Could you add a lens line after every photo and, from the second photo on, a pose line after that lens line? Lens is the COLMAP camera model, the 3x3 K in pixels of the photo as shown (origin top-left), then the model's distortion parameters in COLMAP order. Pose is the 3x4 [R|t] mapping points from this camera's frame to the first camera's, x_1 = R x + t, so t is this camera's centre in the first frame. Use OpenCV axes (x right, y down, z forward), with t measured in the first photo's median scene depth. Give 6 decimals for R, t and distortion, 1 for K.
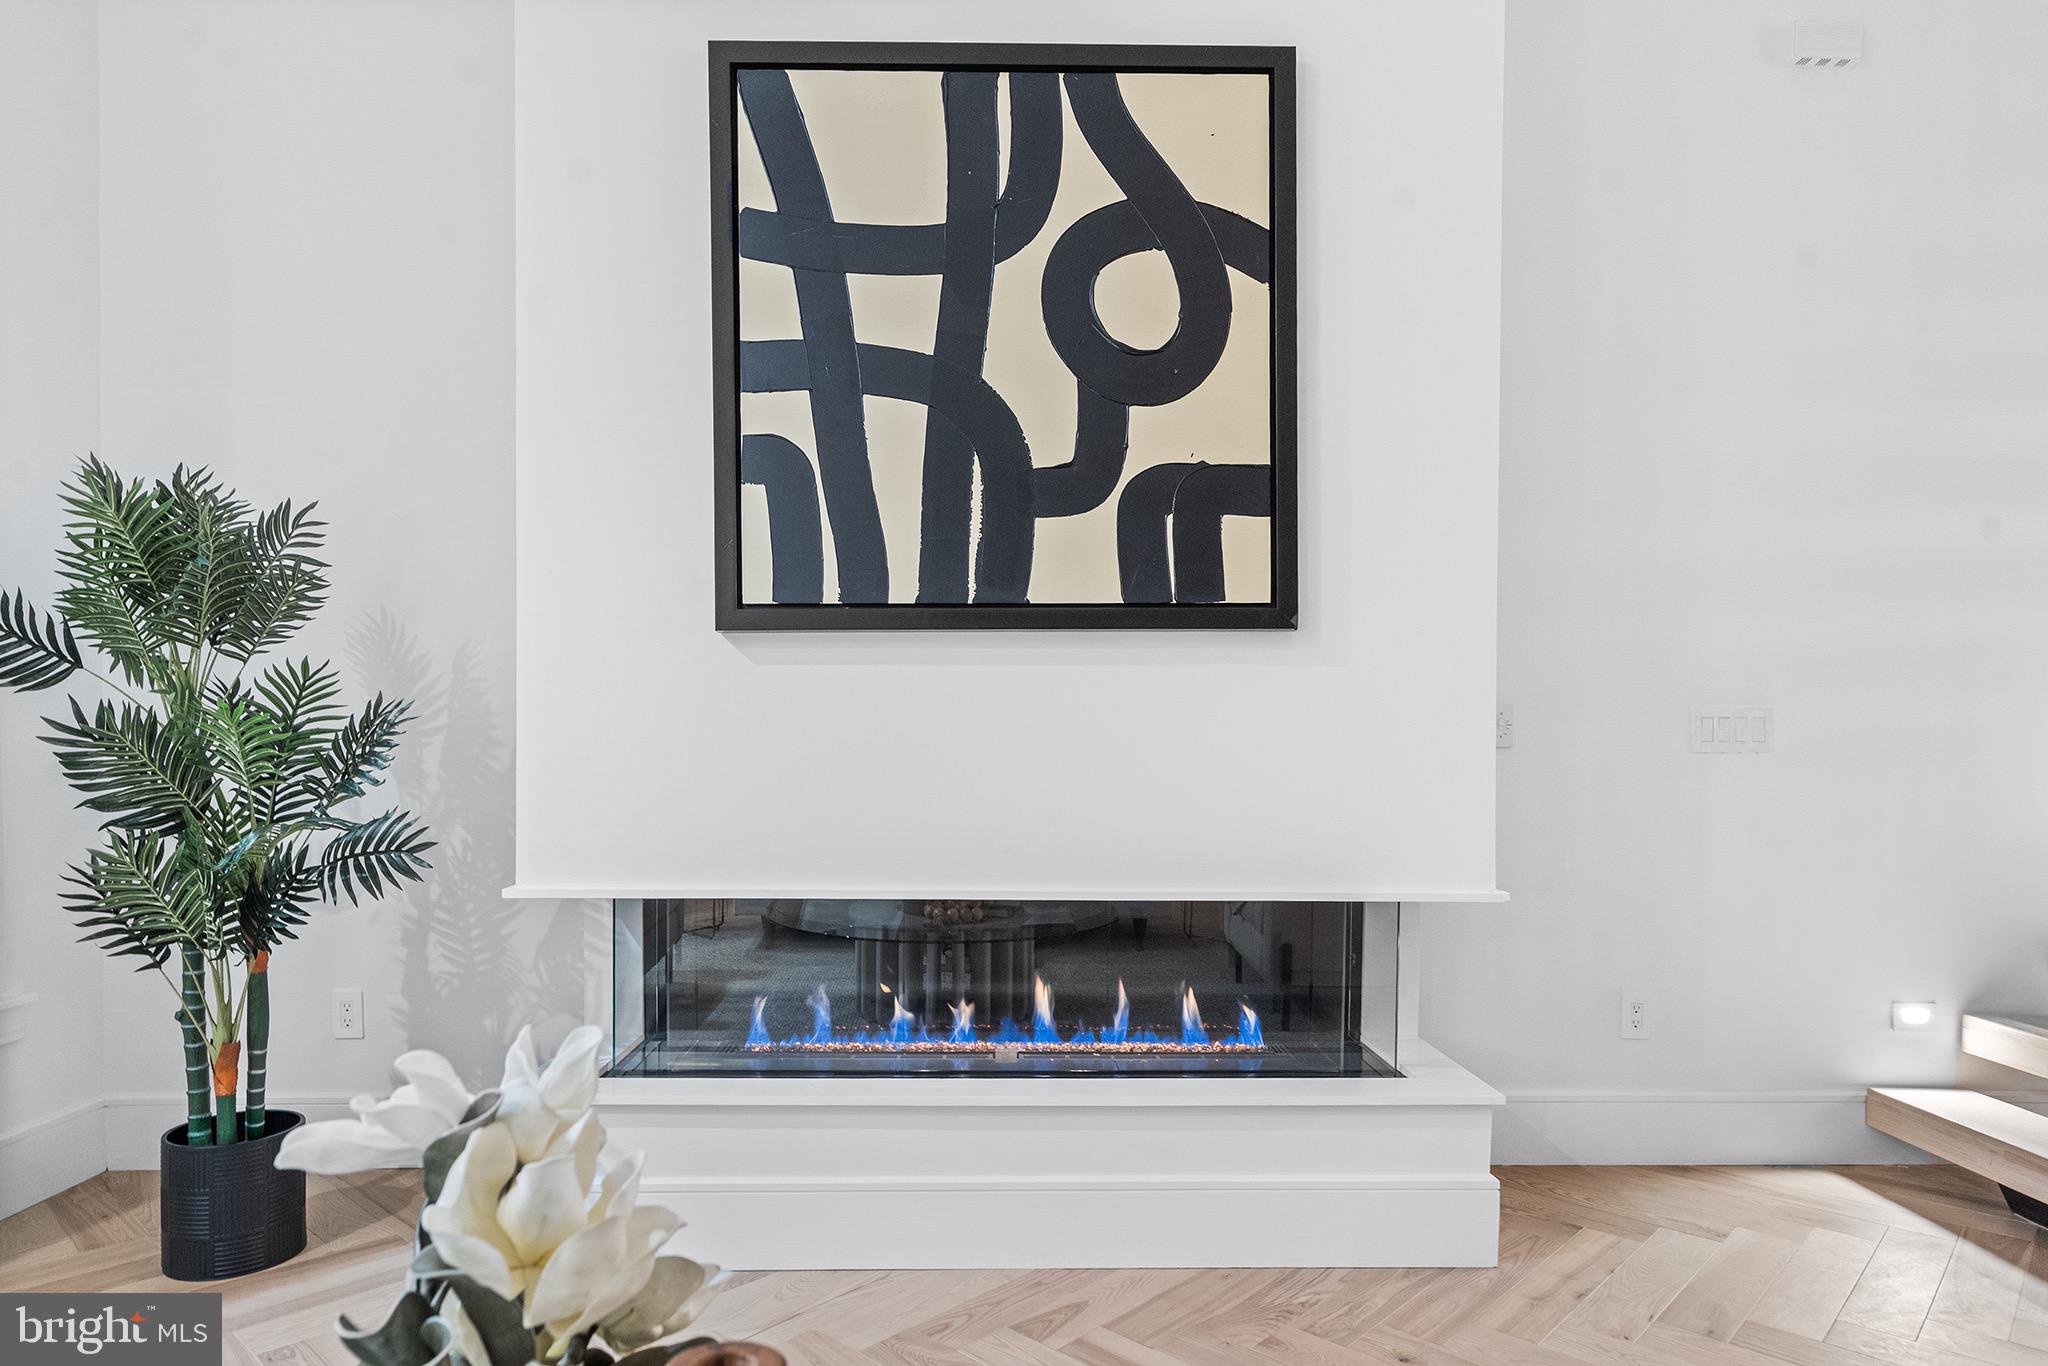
lens RADIAL K [[1217.3, 0, 1030.6], [0, 1217.3, 754.4], [0, 0, 1]] dist [-0.003037, -0.001114]
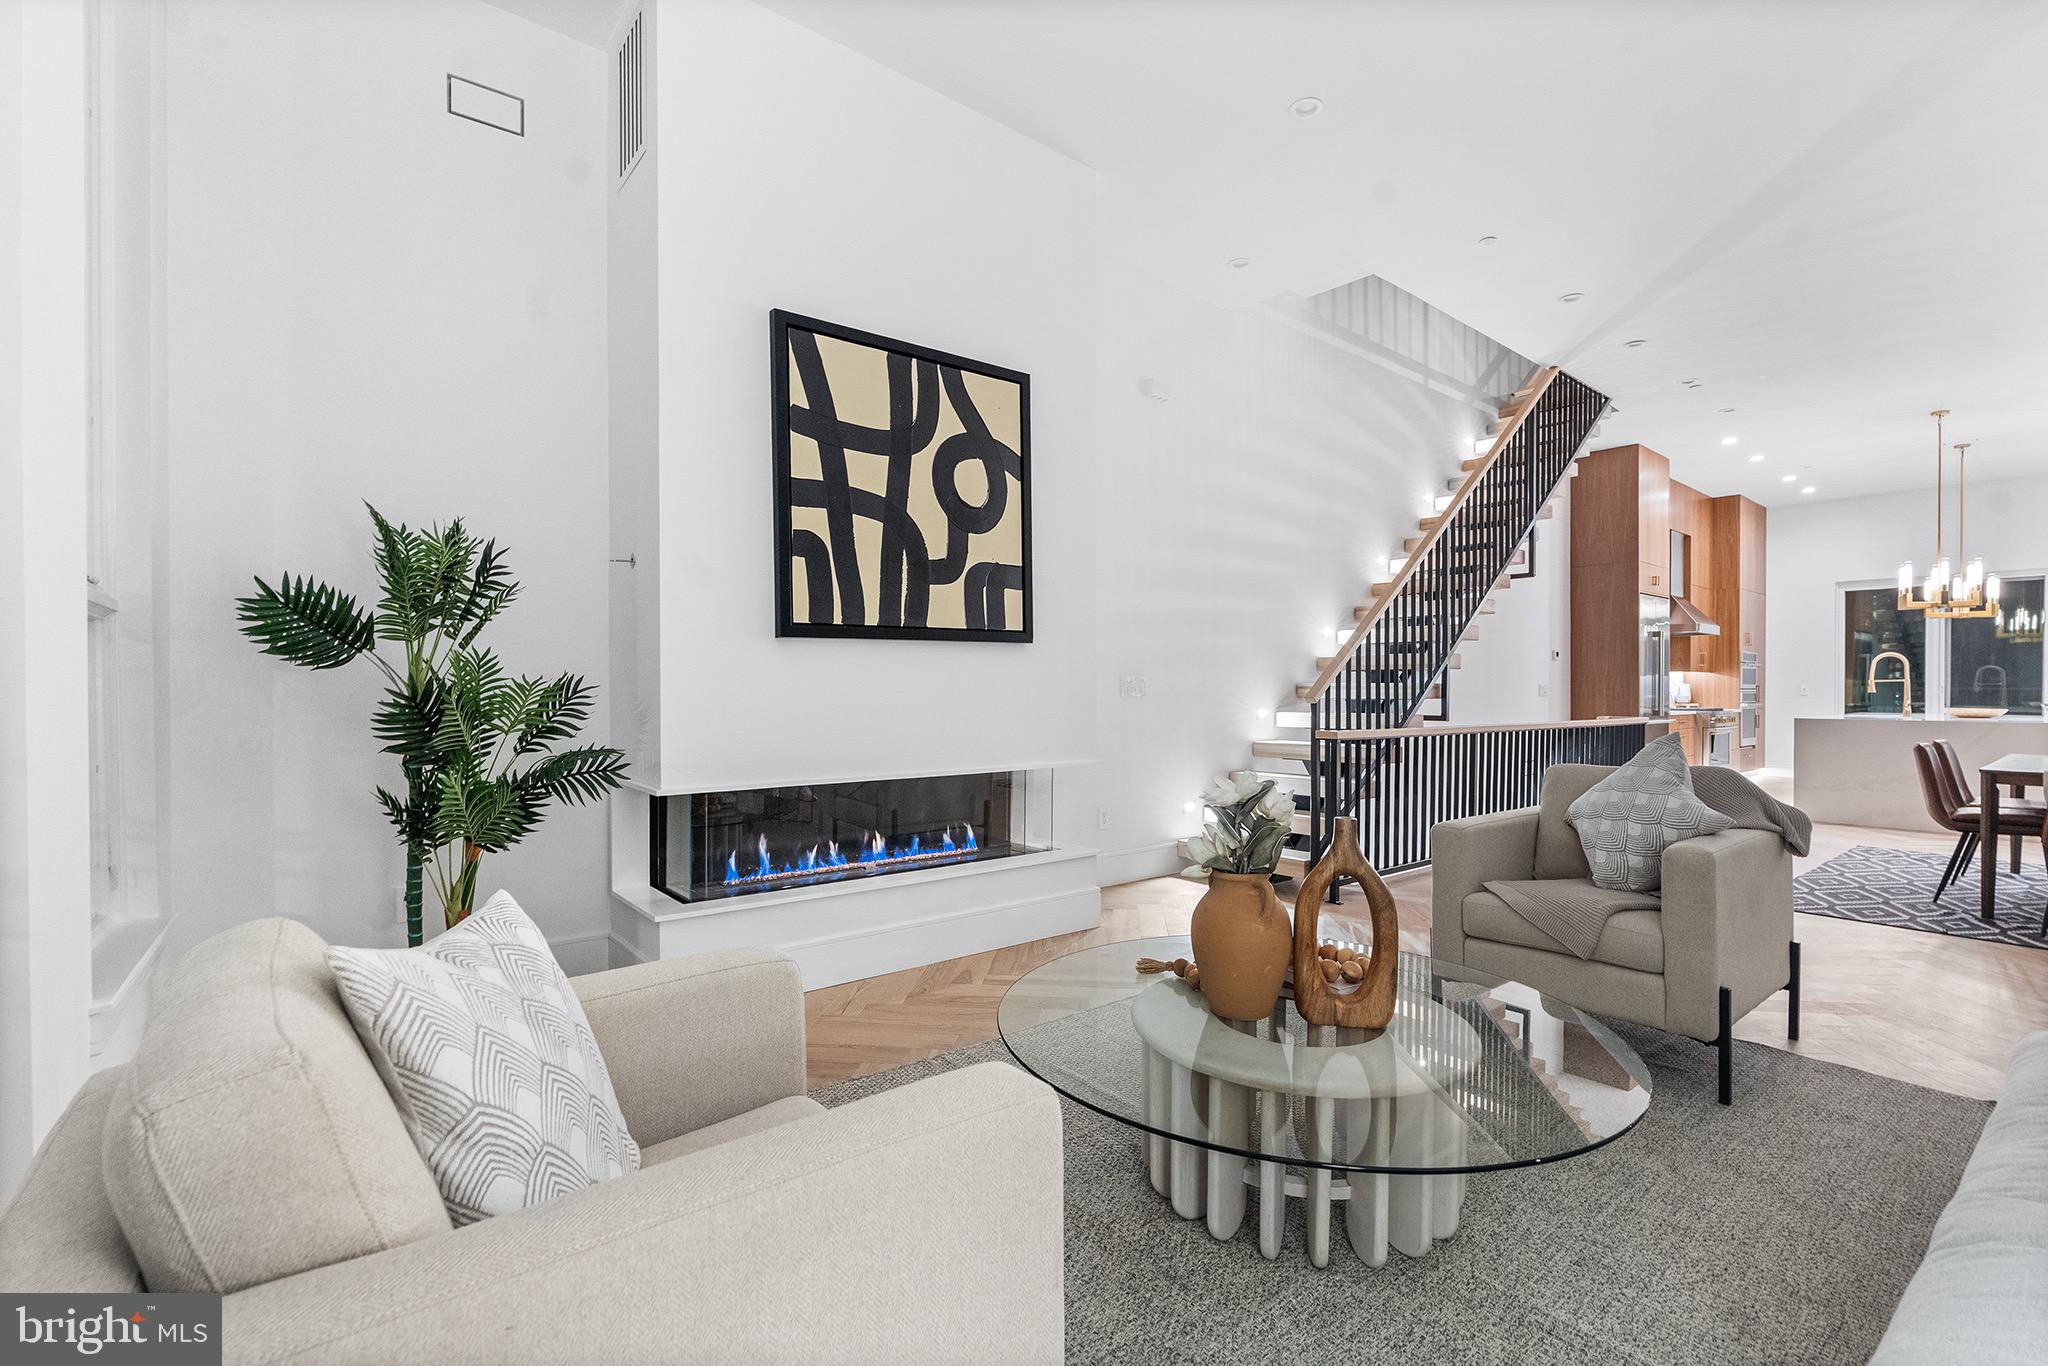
lens RADIAL K [[927.4, 0, 1024.0], [0, 927.4, 683.0], [0, 0, 1]] dist [0.002112, 0.000090]
pose [[0.792576, -0.004109, 0.609760, -0.801688], [0.011157, 0.999908, -0.007764, -0.019696], [-0.609671, 0.012957, 0.792548, -0.296031]]
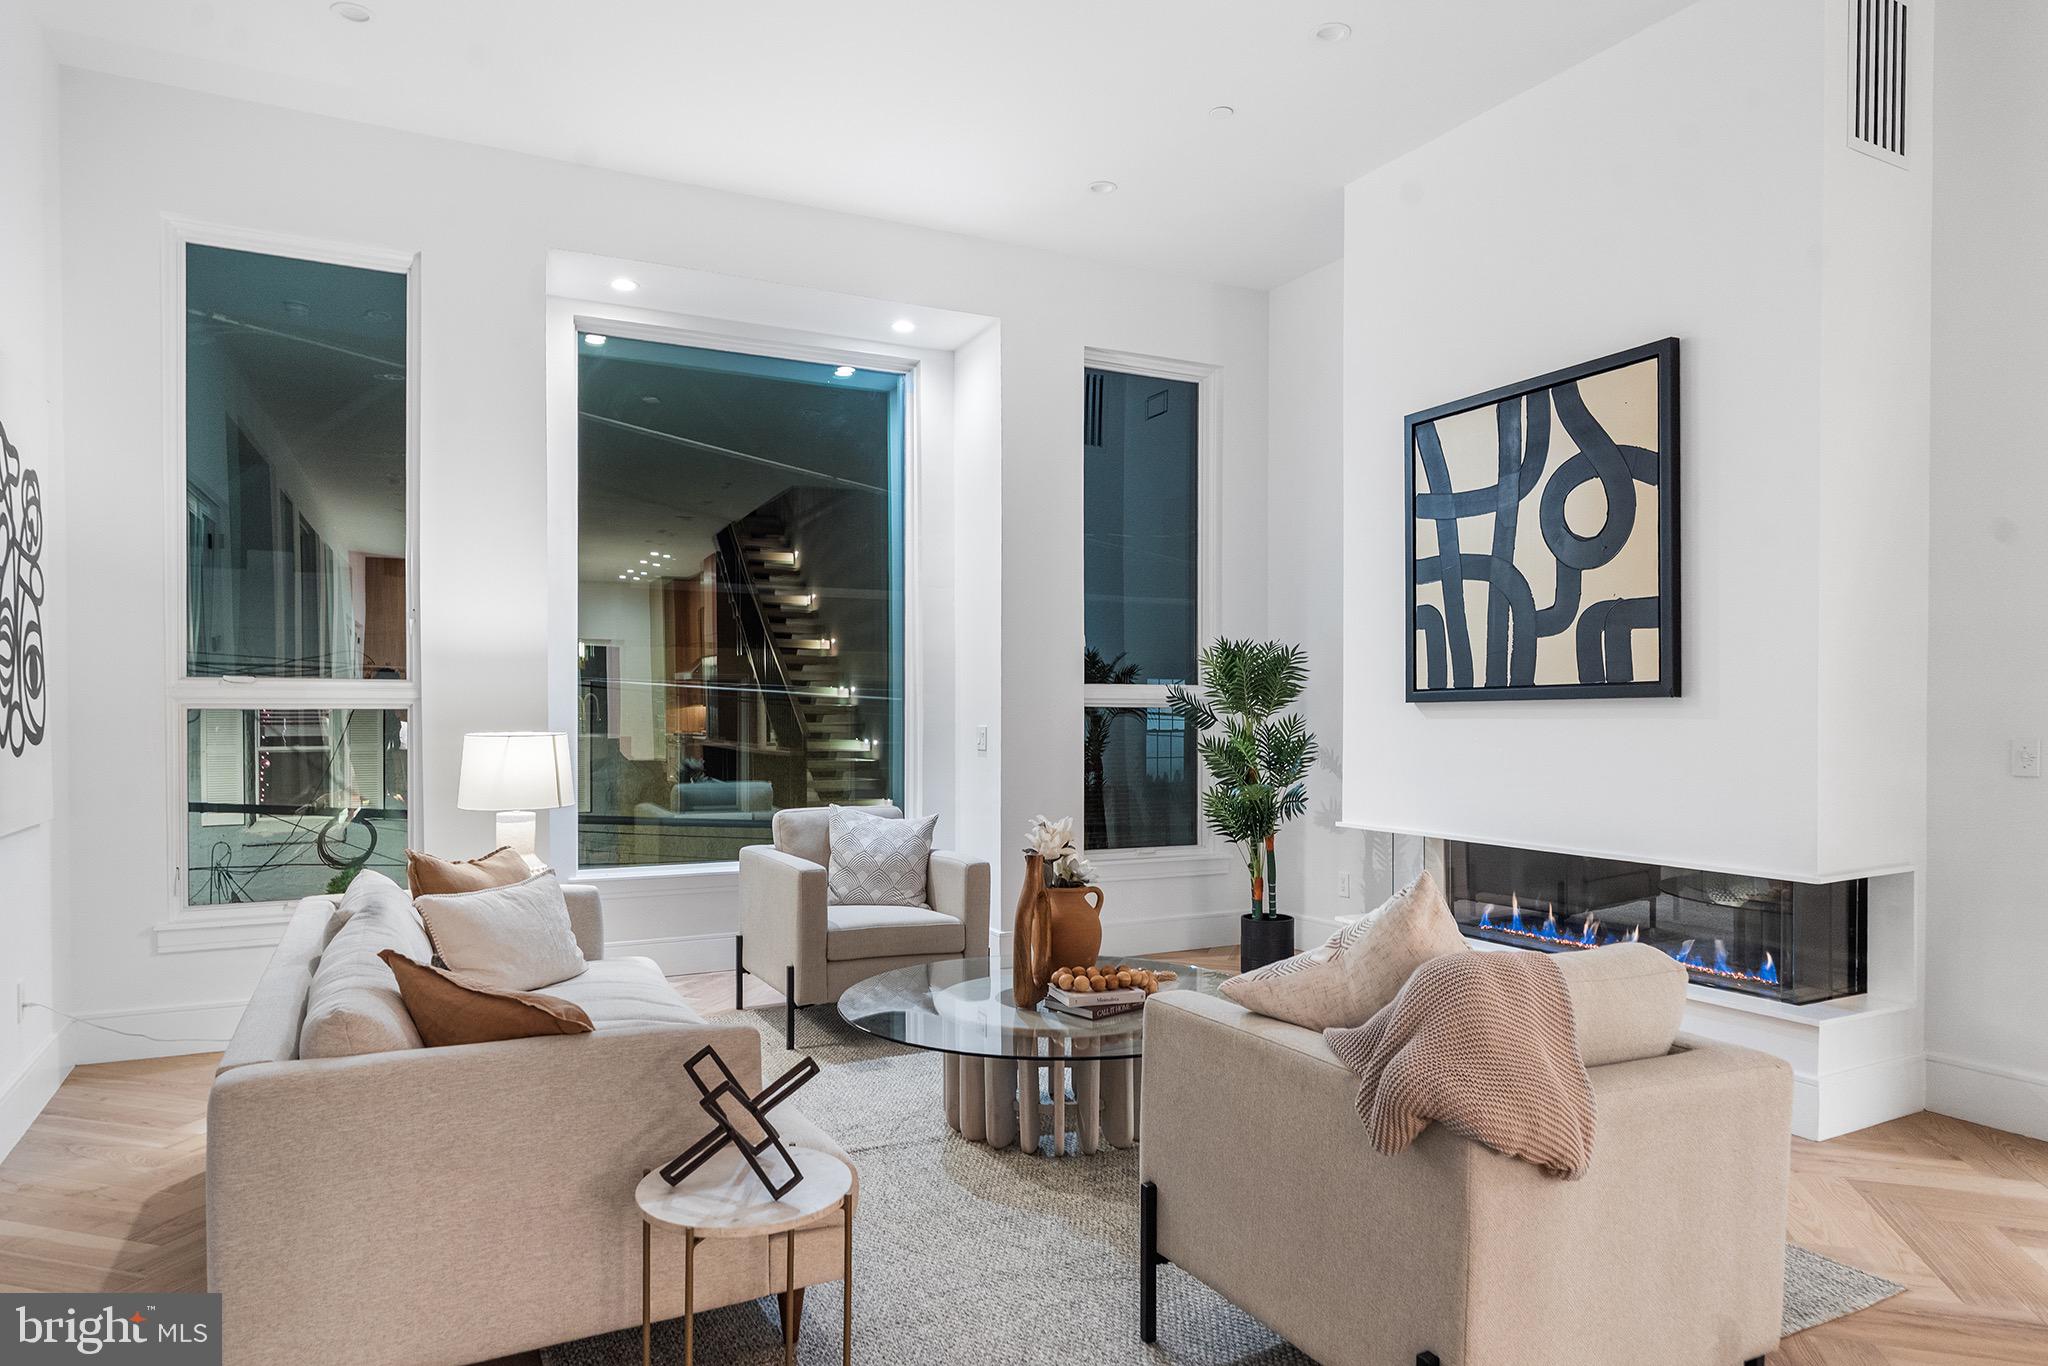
lens RADIAL K [[1239.0, 0, 1022.1], [0, 1239.0, 711.2], [0, 0, 1]] dist [-0.003088, -0.000913]
pose [[0.447431, -0.005574, -0.894301, 1.304654], [-0.011907, 0.999855, -0.012188, -0.053878], [0.894239, 0.016102, 0.447300, -0.503175]]
